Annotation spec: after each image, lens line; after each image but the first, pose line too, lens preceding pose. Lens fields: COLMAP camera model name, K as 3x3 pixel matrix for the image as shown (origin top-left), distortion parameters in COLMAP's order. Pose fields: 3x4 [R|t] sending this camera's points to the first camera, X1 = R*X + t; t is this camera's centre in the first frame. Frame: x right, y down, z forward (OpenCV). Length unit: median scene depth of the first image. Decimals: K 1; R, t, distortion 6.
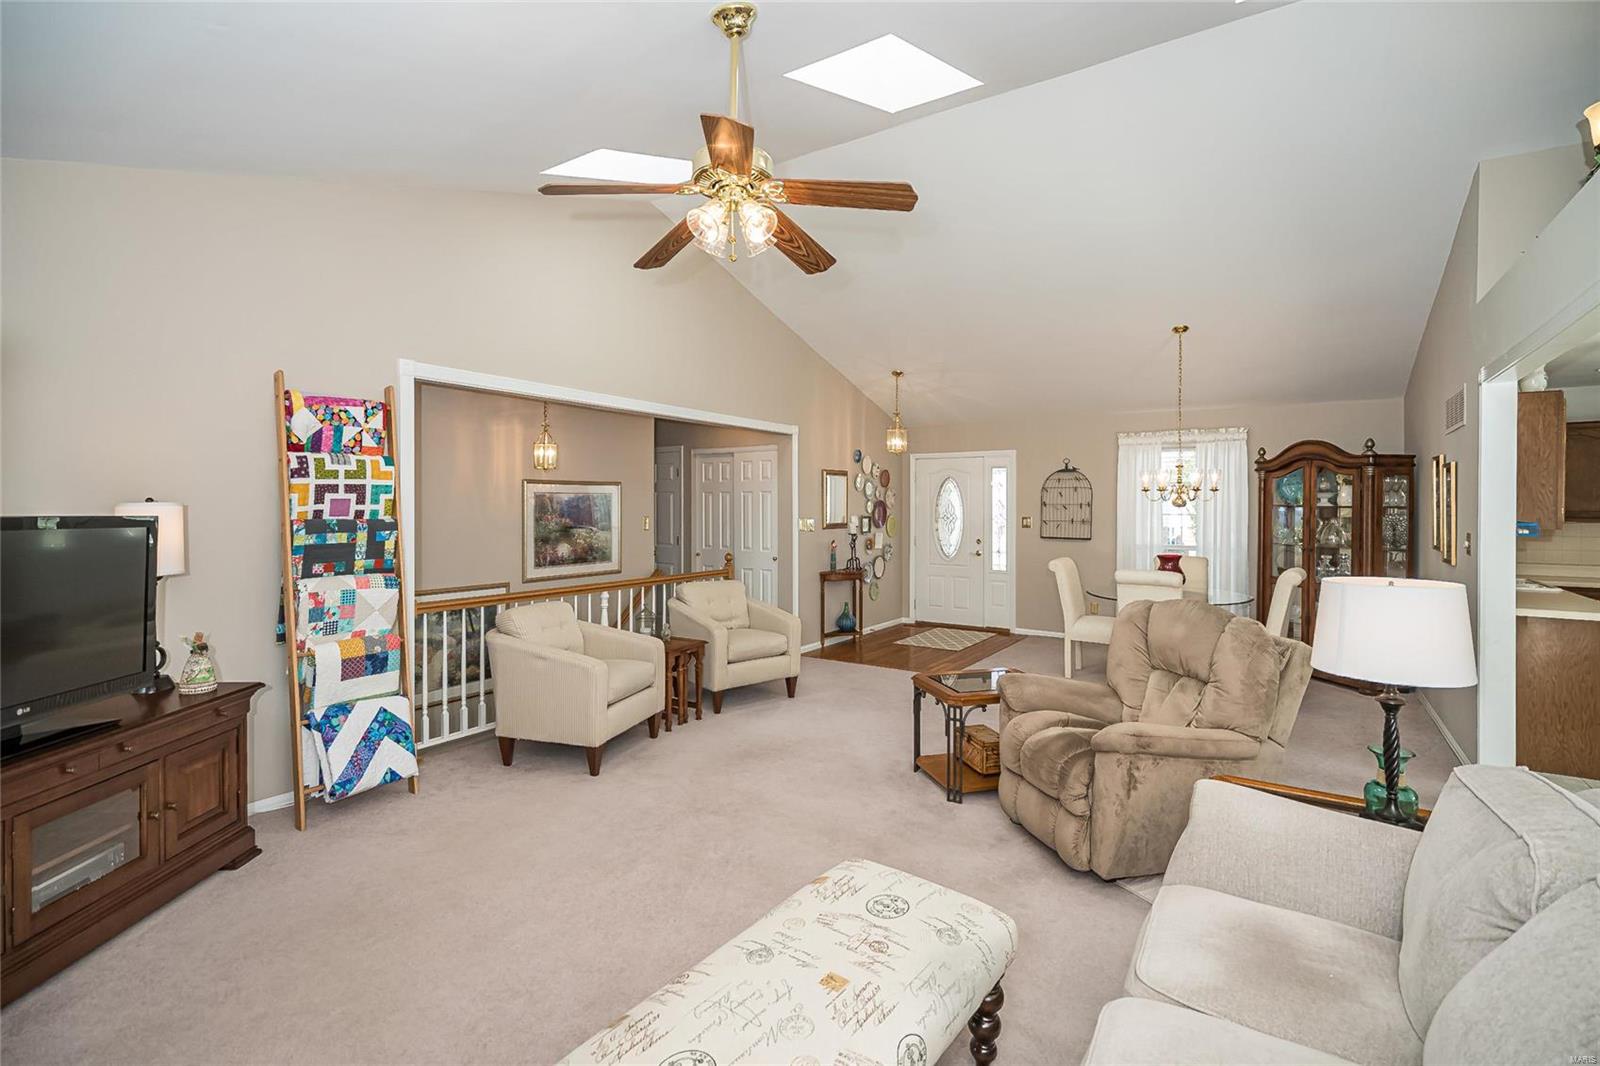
lens RADIAL K [[726.8, 0, 794.9], [0, 726.8, 508.6], [0, 0, 1]] dist [0.000817, 0.000103]
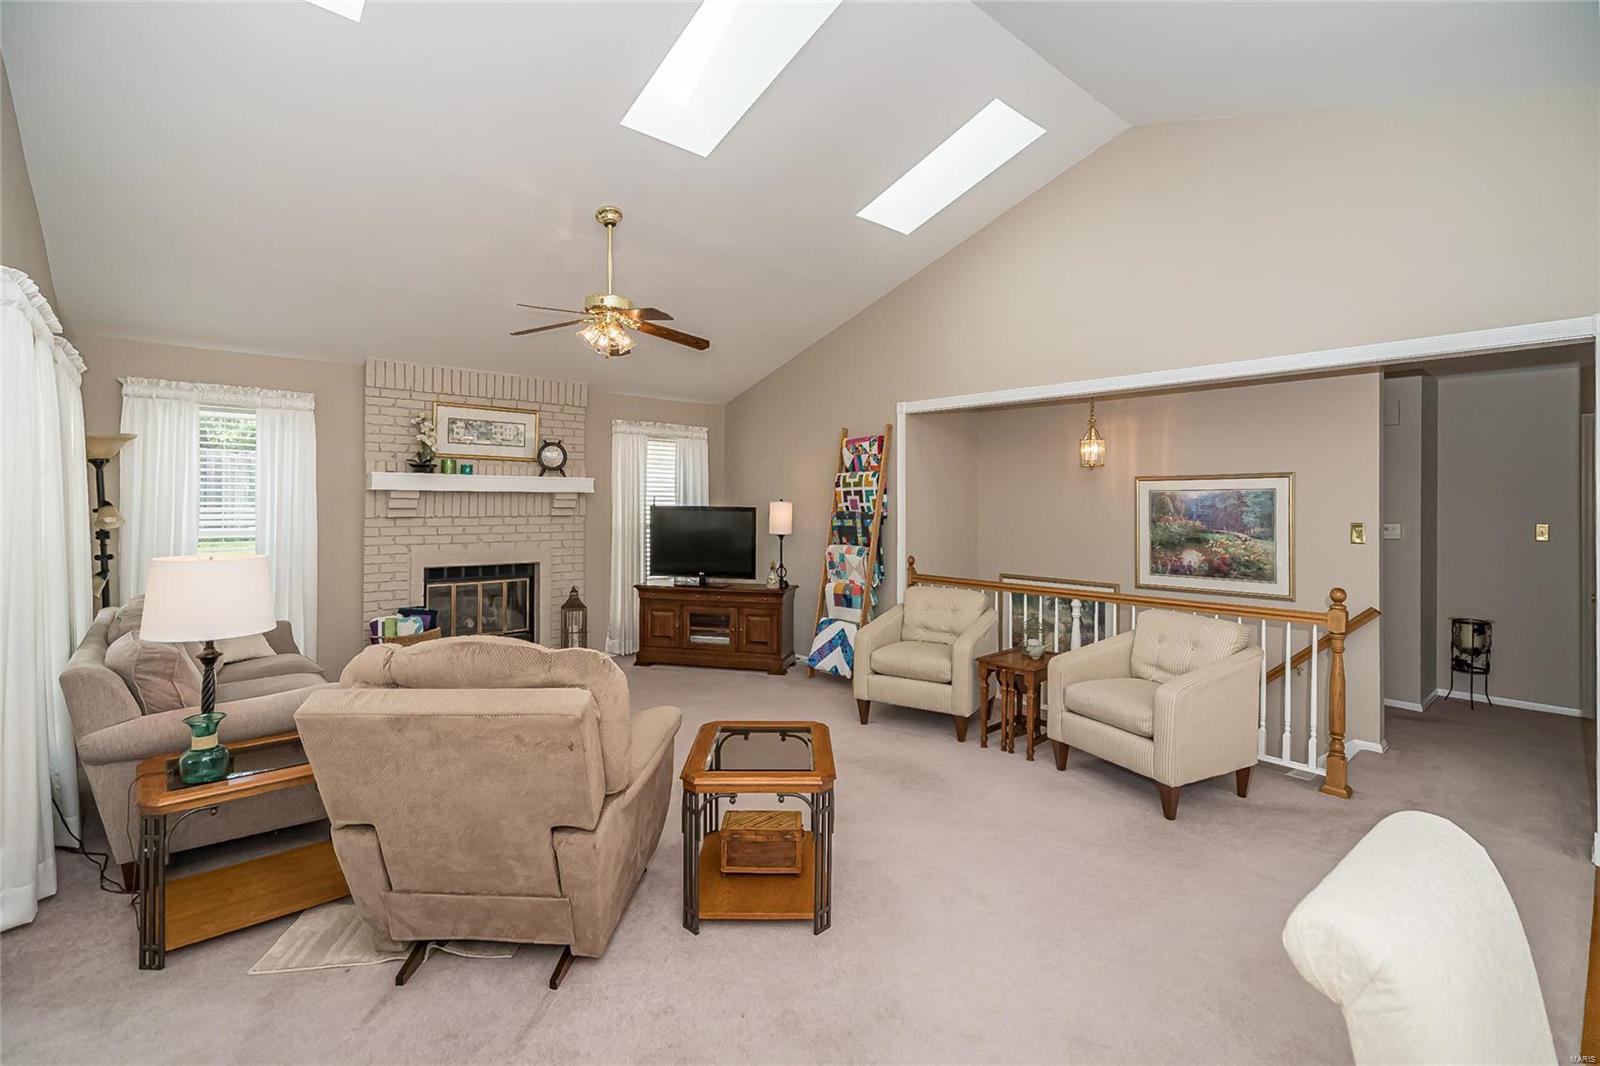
lens RADIAL K [[757.0, 0, 859.4], [0, 757.0, 508.7], [0, 0, 1]] dist [-0.000577, -0.000128]
pose [[-0.223295, -0.002703, -0.974747, 0.635799], [-0.012976, 0.999916, 0.000200, 0.004579], [0.974665, 0.012693, -0.223311, 0.841438]]
